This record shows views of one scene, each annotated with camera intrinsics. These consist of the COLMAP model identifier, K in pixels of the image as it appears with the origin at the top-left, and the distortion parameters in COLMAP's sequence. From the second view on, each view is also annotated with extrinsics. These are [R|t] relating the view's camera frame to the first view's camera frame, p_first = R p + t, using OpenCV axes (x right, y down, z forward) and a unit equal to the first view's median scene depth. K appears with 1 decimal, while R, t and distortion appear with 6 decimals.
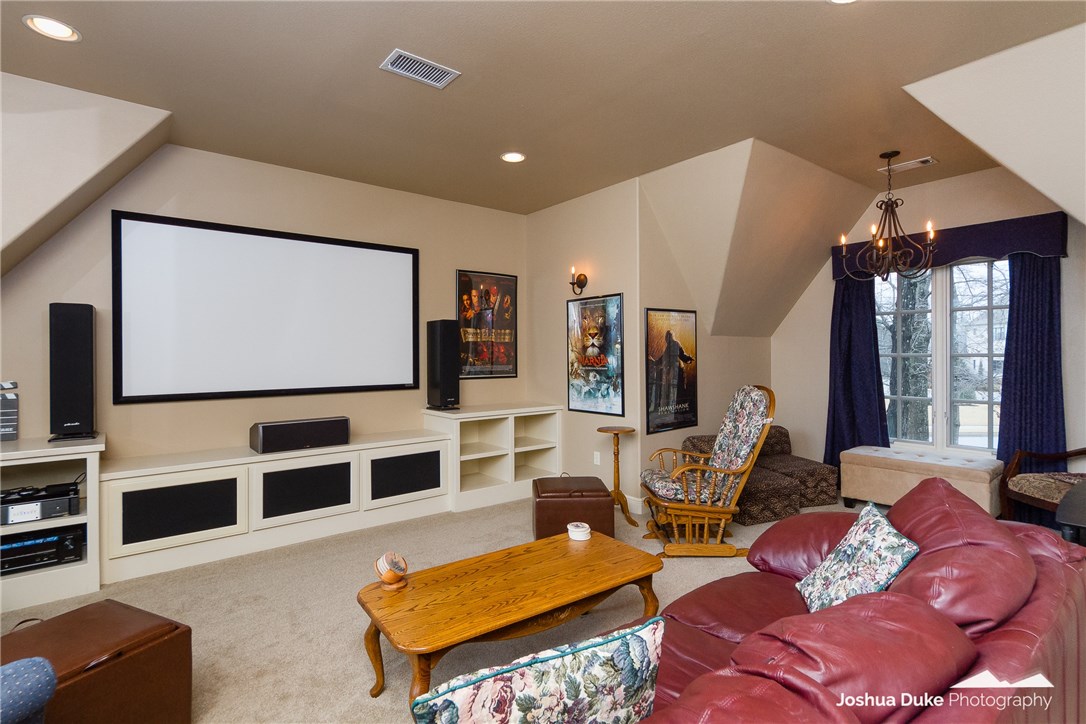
lens RADIAL K [[509.6, 0, 543.6], [0, 509.6, 351.4], [0, 0, 1]] dist [0.004621, 0.000224]
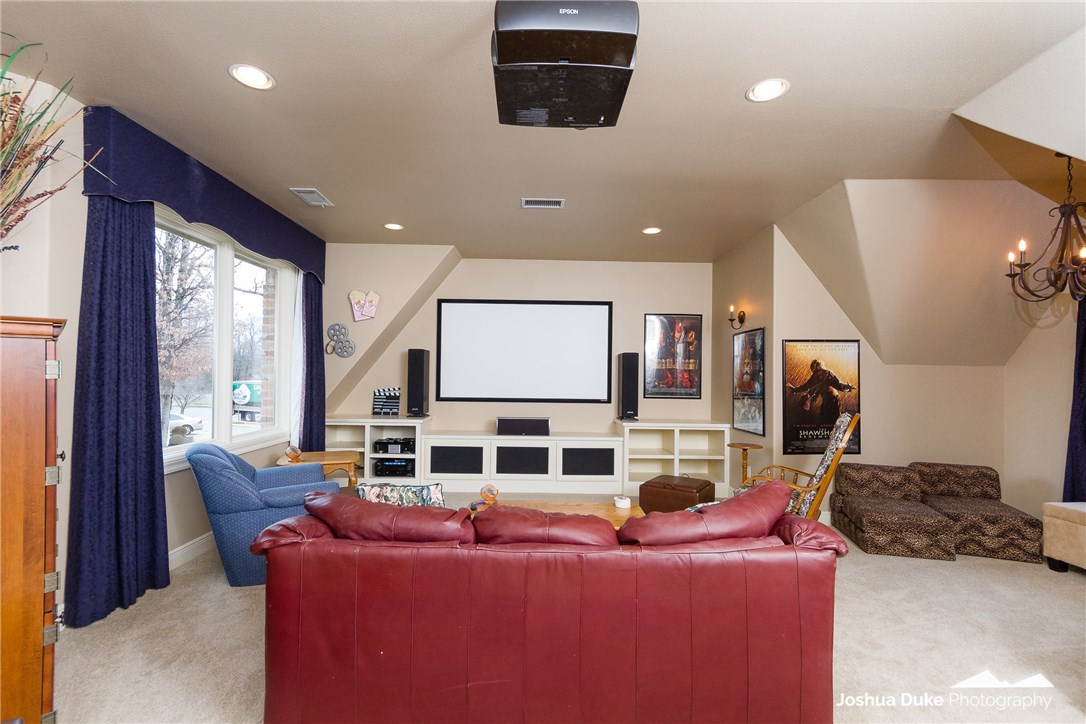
lens RADIAL K [[440.0, 0, 542.9], [0, 440.0, 370.8], [0, 0, 1]] dist [0.002339, 0.000007]
pose [[0.814601, 0.008594, -0.579958, 0.364976], [-0.016438, 0.999831, -0.008273, -0.001306], [0.579789, 0.016272, 0.814604, -0.086699]]
